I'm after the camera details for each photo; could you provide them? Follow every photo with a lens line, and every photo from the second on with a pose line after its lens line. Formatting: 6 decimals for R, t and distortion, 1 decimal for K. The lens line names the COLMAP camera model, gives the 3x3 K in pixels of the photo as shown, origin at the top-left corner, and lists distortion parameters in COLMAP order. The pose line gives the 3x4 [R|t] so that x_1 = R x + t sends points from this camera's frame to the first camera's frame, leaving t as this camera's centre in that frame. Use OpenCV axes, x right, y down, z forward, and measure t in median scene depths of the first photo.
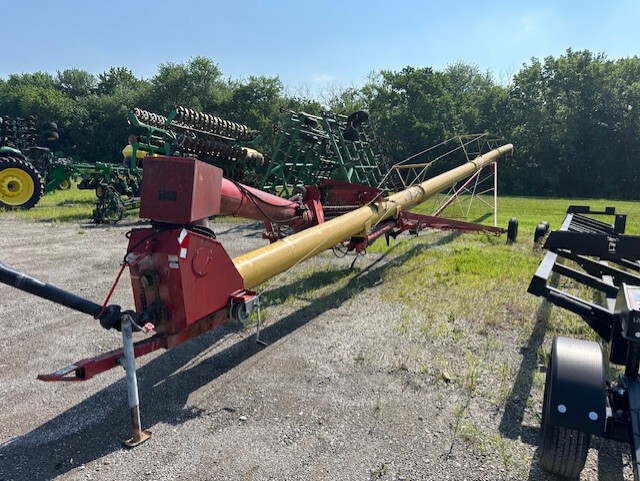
lens RADIAL K [[449.8, 0, 317.0], [0, 449.8, 231.9], [0, 0, 1]] dist [0.062108, -0.083431]
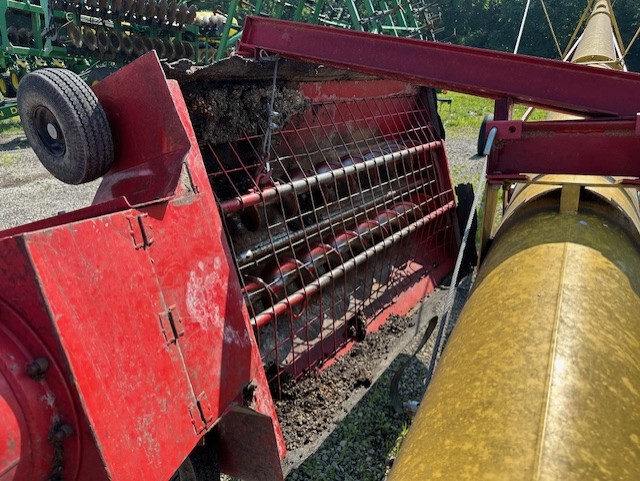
lens RADIAL K [[449.8, 0, 317.0], [0, 449.8, 231.9], [0, 0, 1]] dist [0.062108, -0.083431]
pose [[0.999181, -0.014147, -0.037902, 0.026942], [0.022909, 0.970040, 0.241862, -0.042811], [0.033345, -0.242532, 0.969570, 0.429416]]
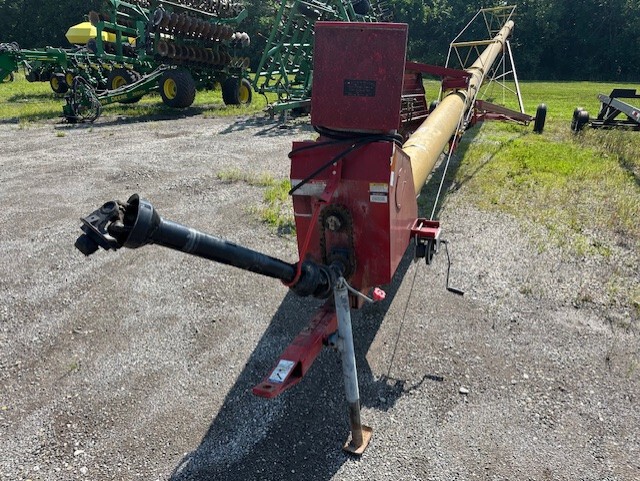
lens RADIAL K [[466.8, 0, 321.0], [0, 466.8, 222.6], [0, 0, 1]] dist [-0.012448, -0.000820]
pose [[0.995175, -0.046159, 0.086575, -0.100112], [0.026763, 0.976668, 0.213080, -0.008647], [-0.094391, -0.209734, 0.973192, 0.070865]]
